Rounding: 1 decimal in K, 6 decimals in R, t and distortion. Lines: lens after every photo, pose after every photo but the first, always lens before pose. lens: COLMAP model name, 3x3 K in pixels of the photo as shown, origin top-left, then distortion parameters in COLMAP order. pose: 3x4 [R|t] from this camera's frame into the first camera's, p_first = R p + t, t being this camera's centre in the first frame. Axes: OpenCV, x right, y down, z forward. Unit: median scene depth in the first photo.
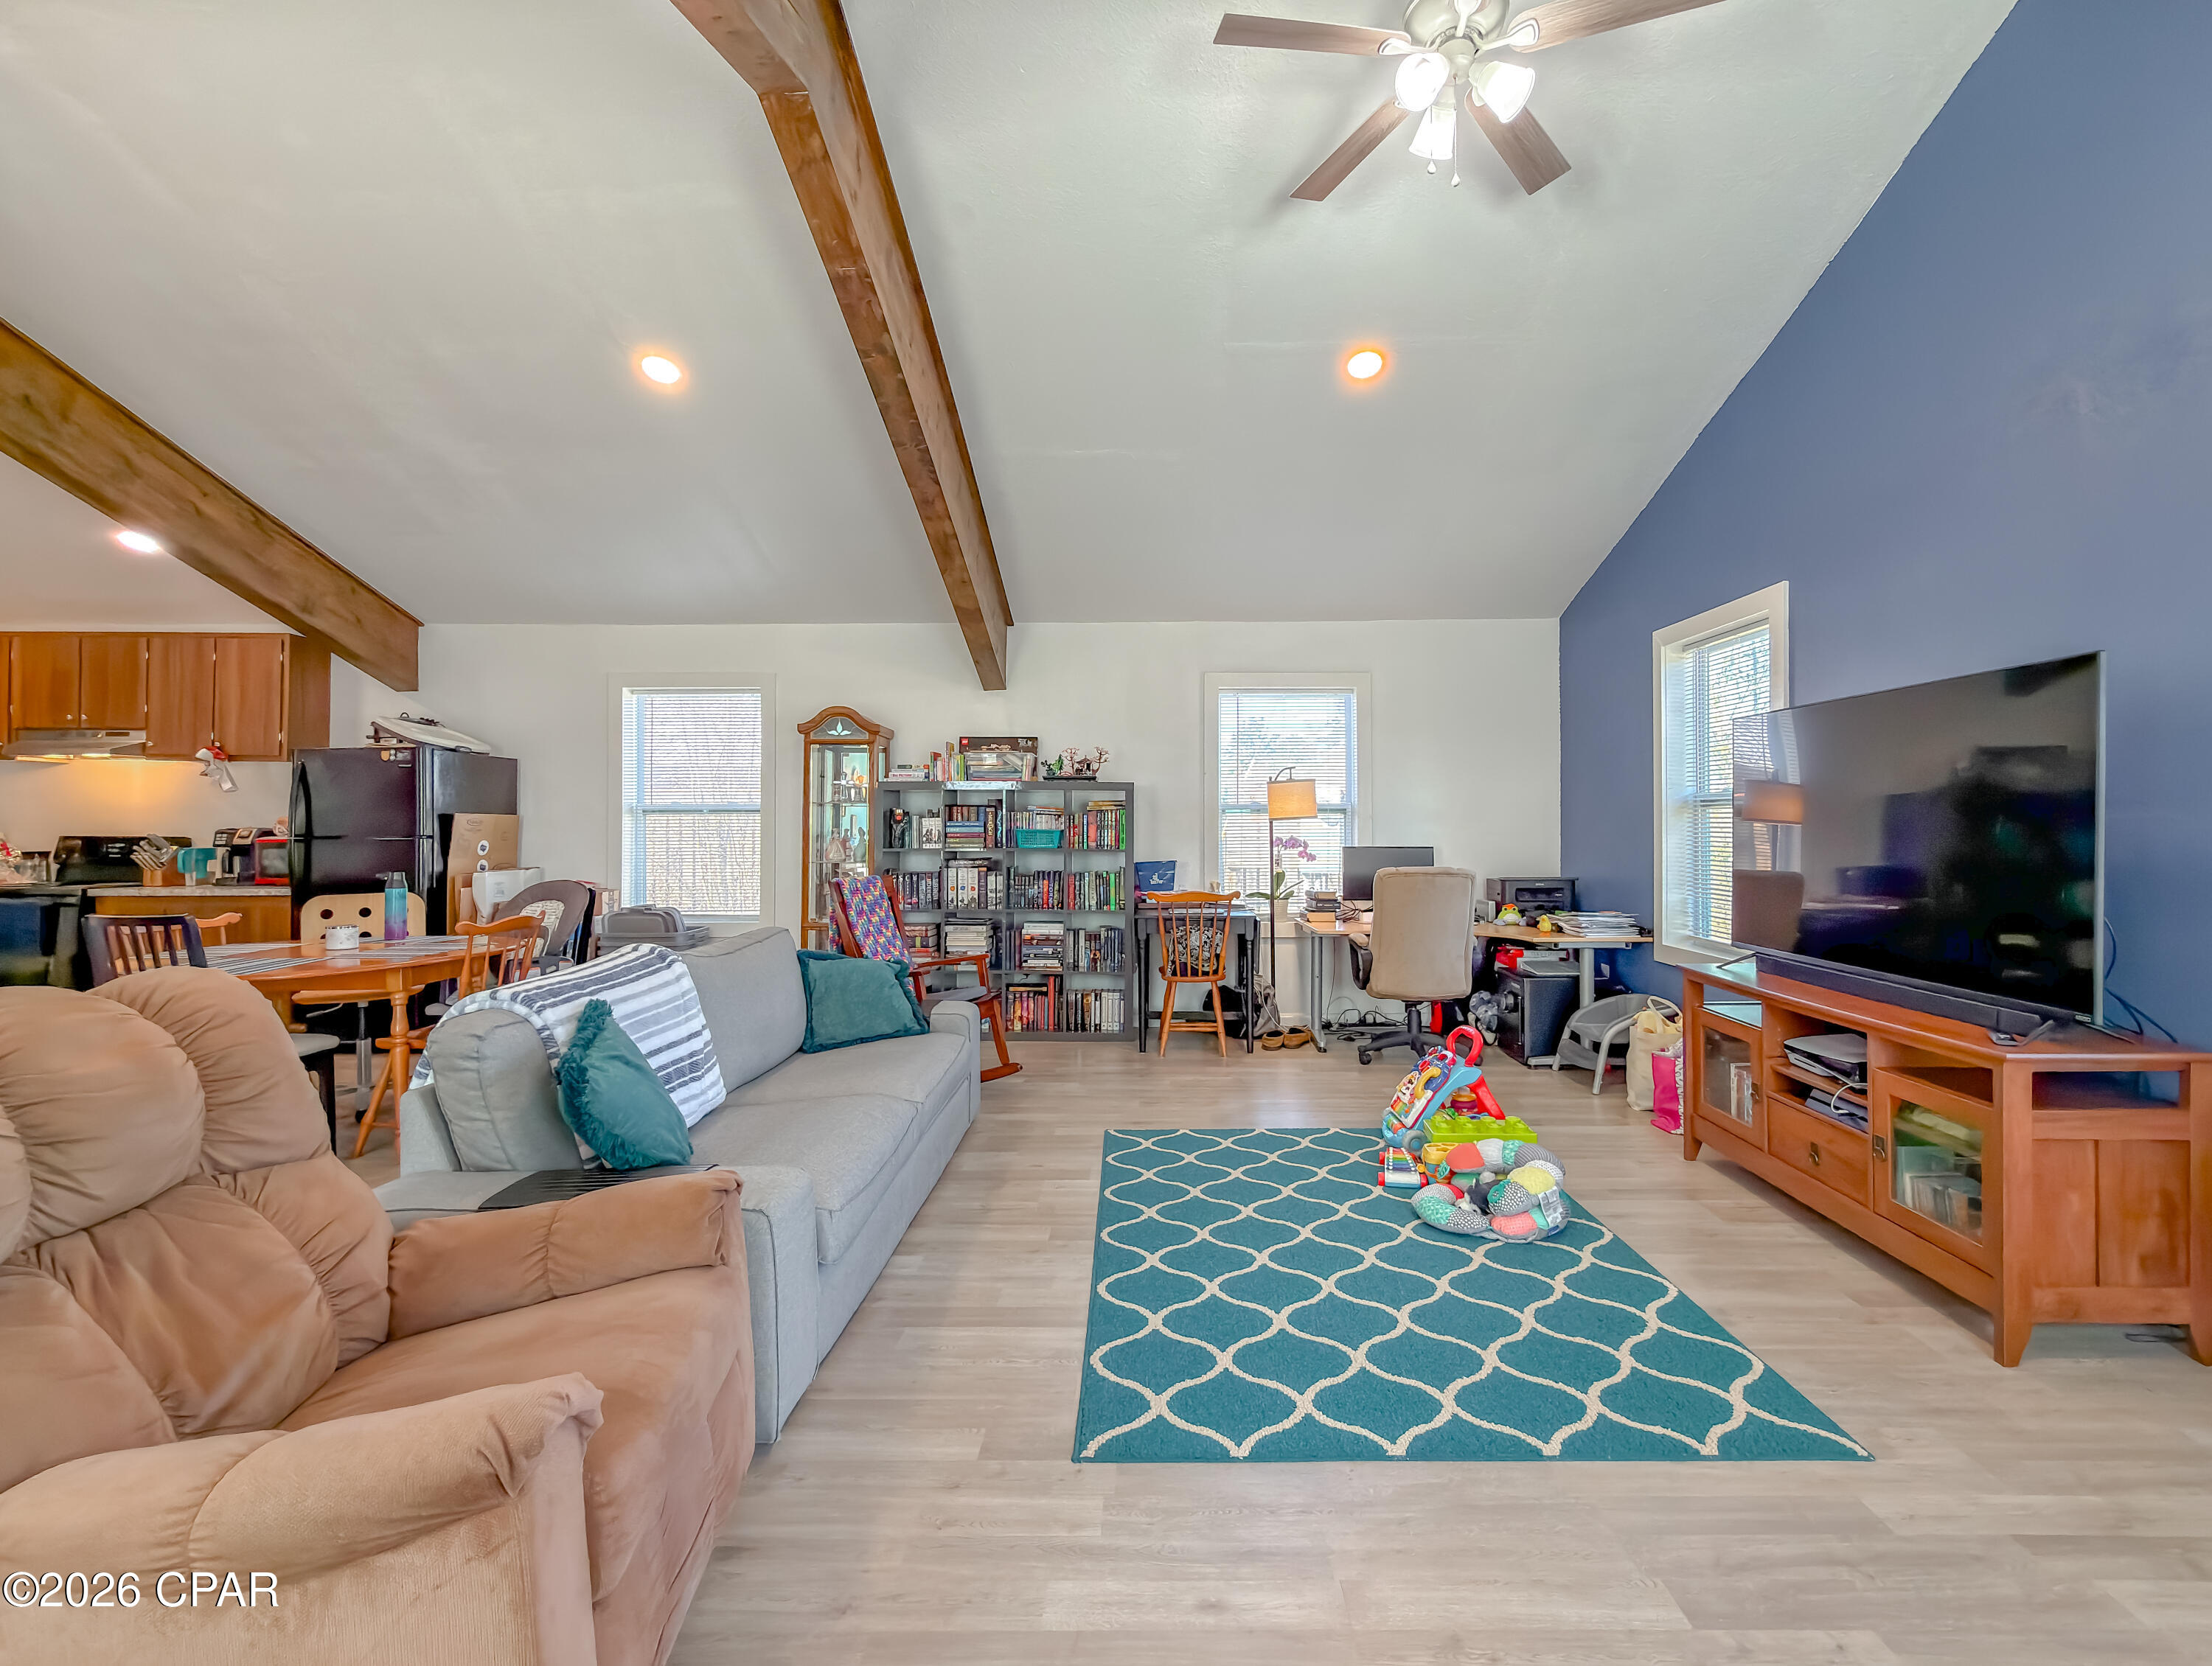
lens RADIAL K [[930.8, 0, 1076.8], [0, 930.8, 825.0], [0, 0, 1]] dist [0.000971, -0.000223]
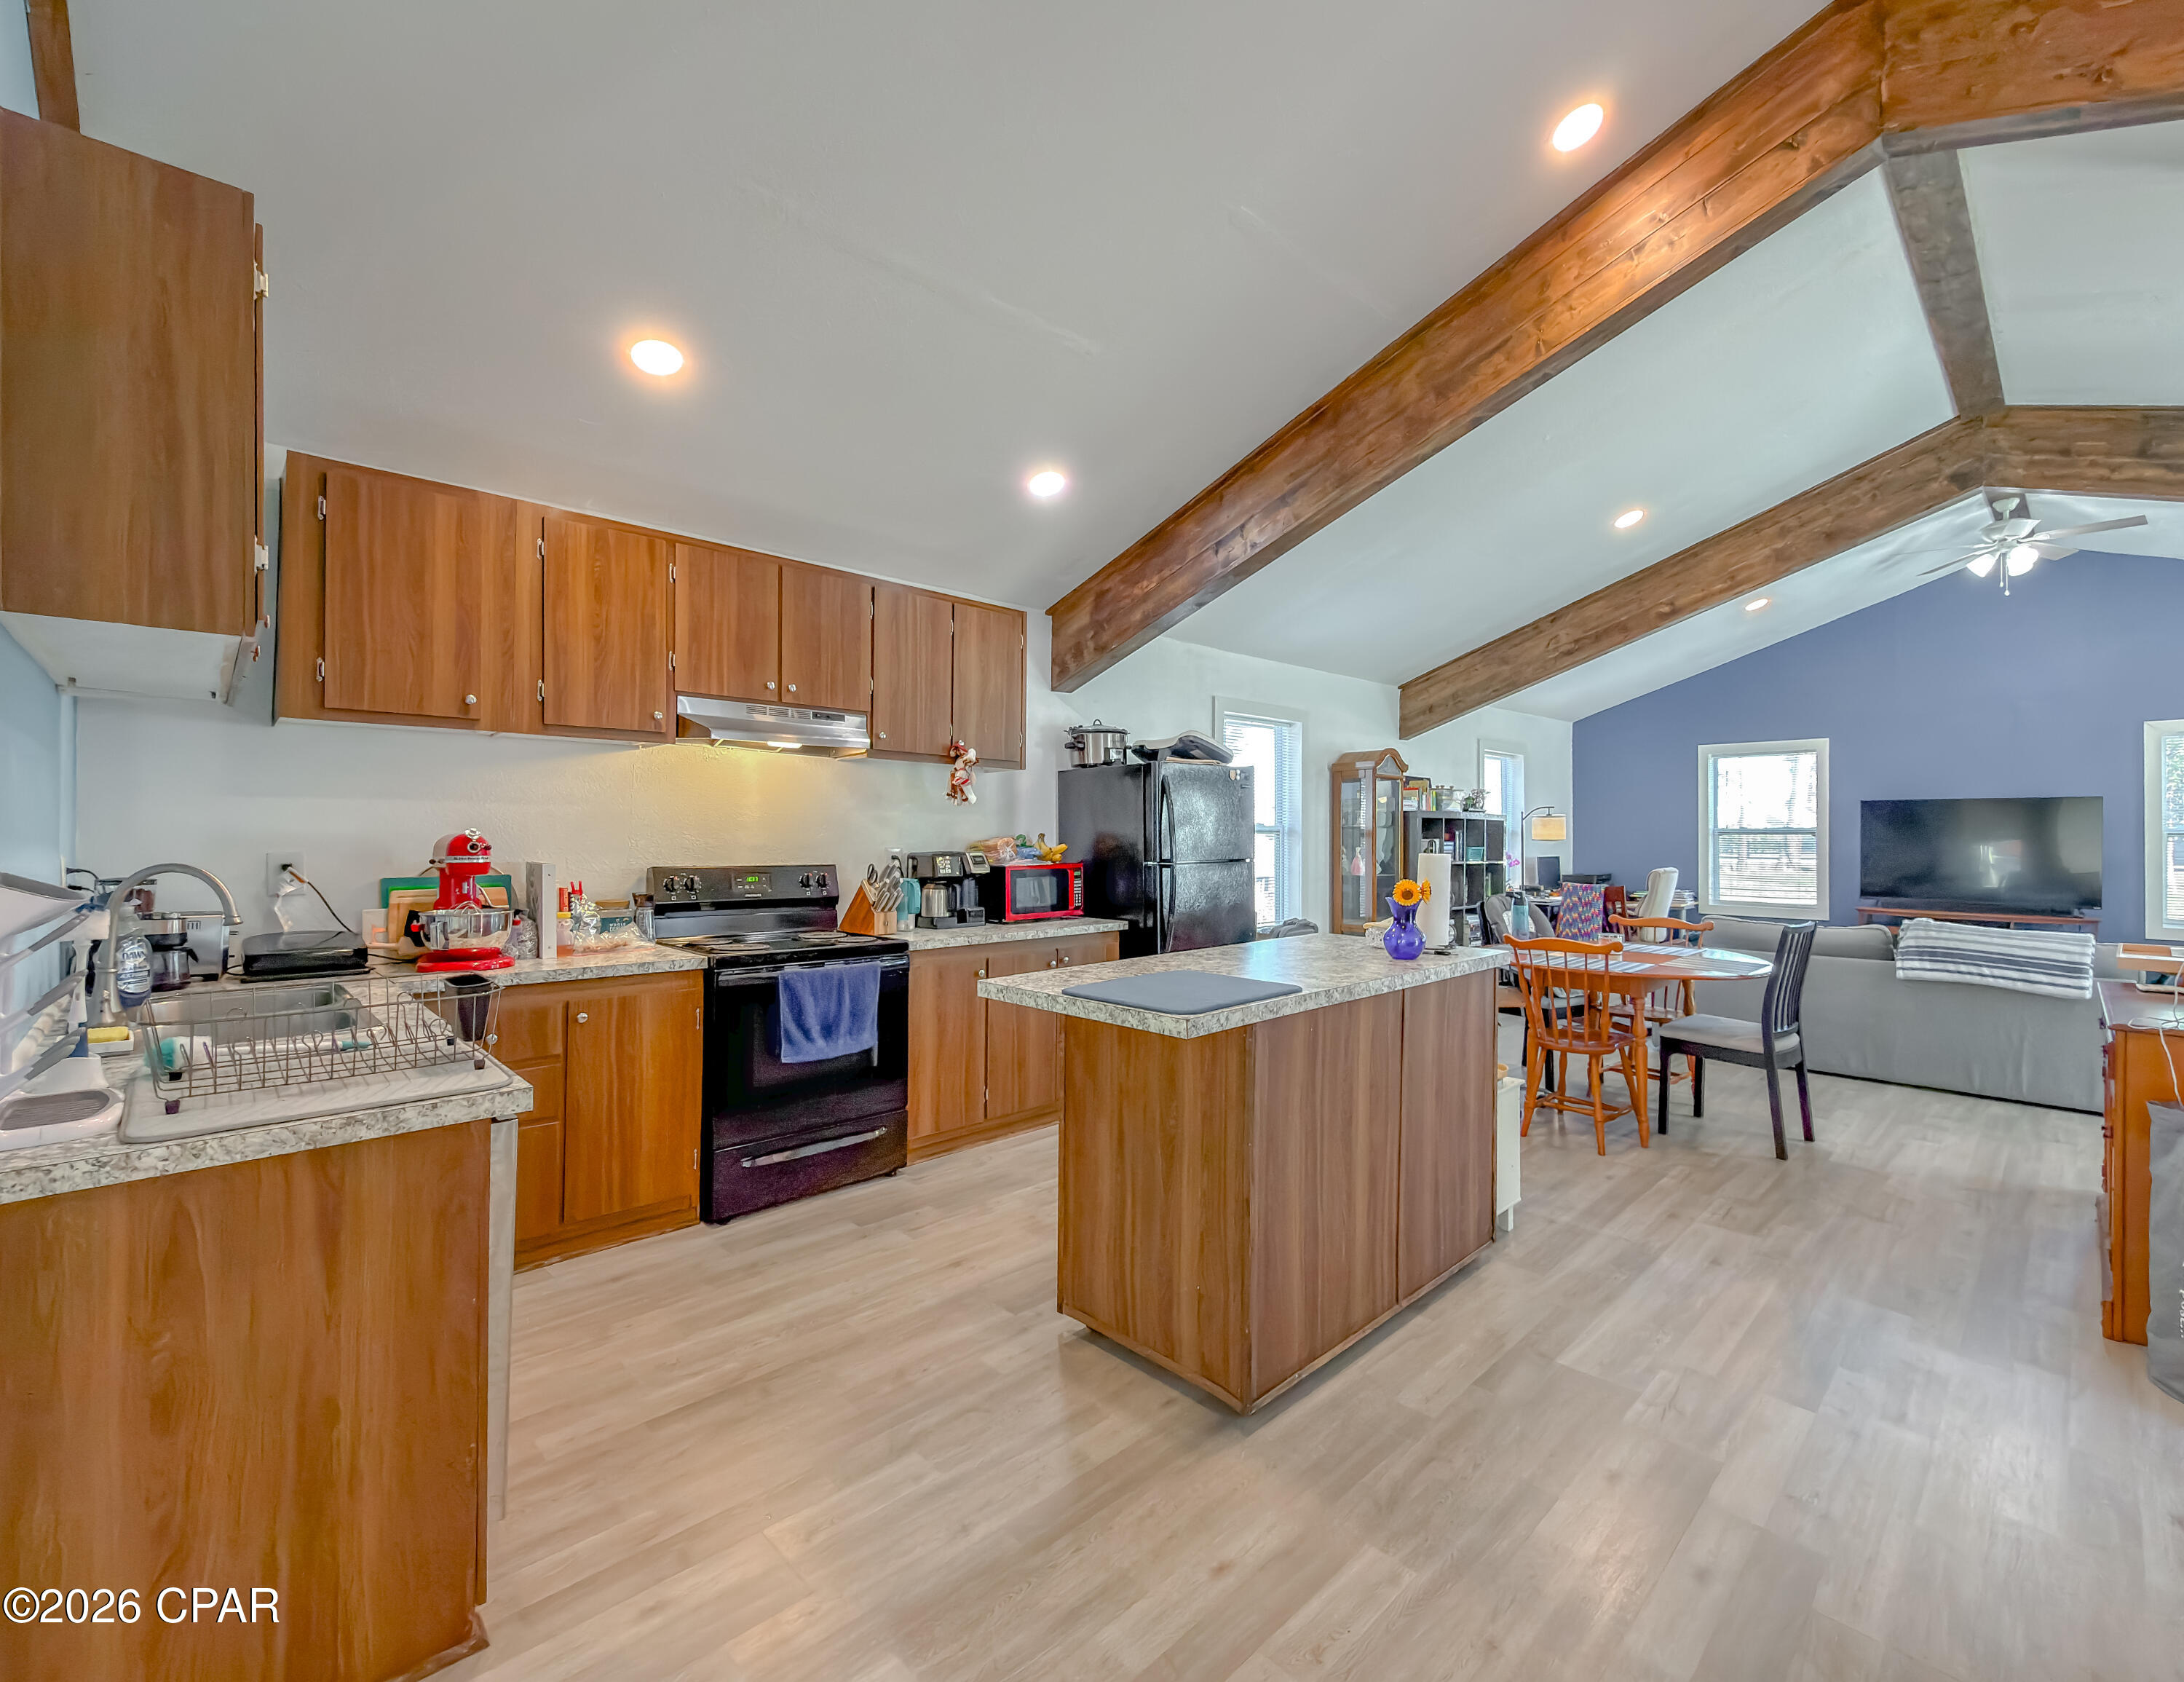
lens RADIAL K [[928.6, 0, 1106.2], [0, 928.6, 835.8], [0, 0, 1]] dist [0.000389, -0.000367]
pose [[0.727948, 0.002560, 0.685627, -1.422365], [-0.006237, 0.999976, 0.002888, -0.013840], [-0.685603, -0.006378, 0.727947, 0.381726]]
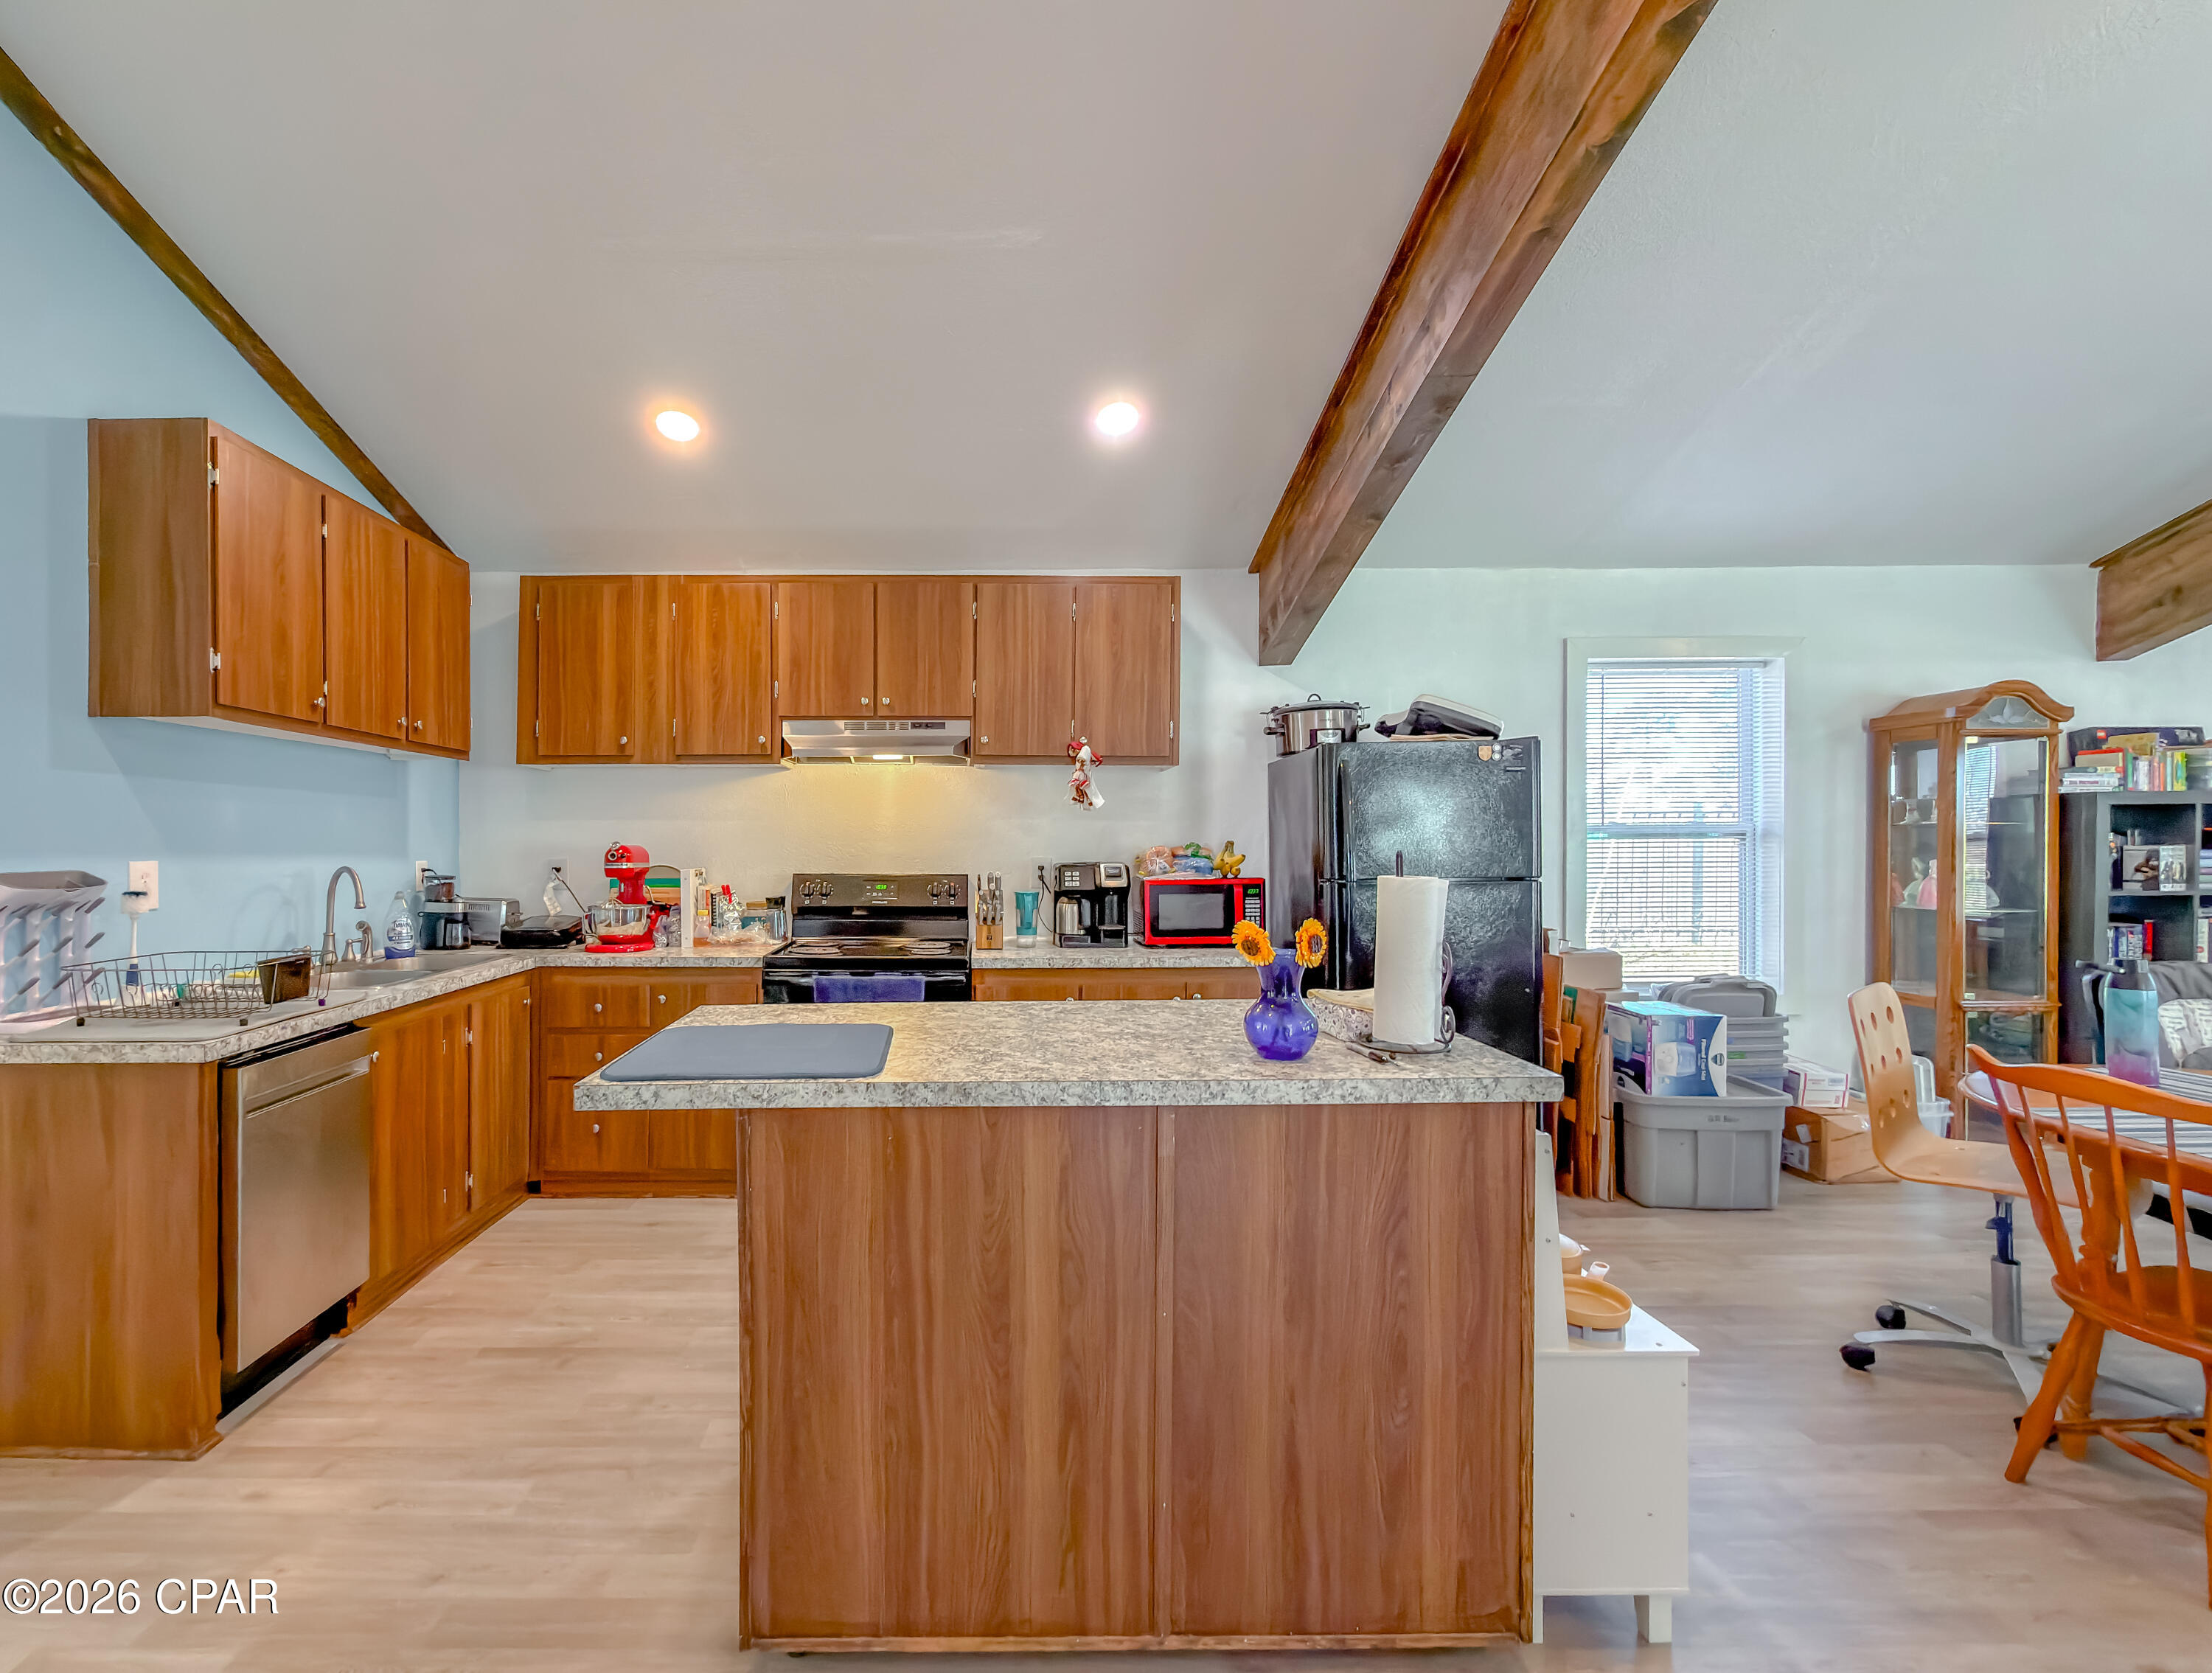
lens RADIAL K [[917.9, 0, 1029.5], [0, 917.9, 849.3], [0, 0, 1]] dist [-0.000850, 0.000064]
pose [[0.999987, -0.002599, -0.004326, -1.004610], [0.002650, 0.999927, 0.011829, -0.015645], [0.004295, -0.011840, 0.999921, 0.347115]]
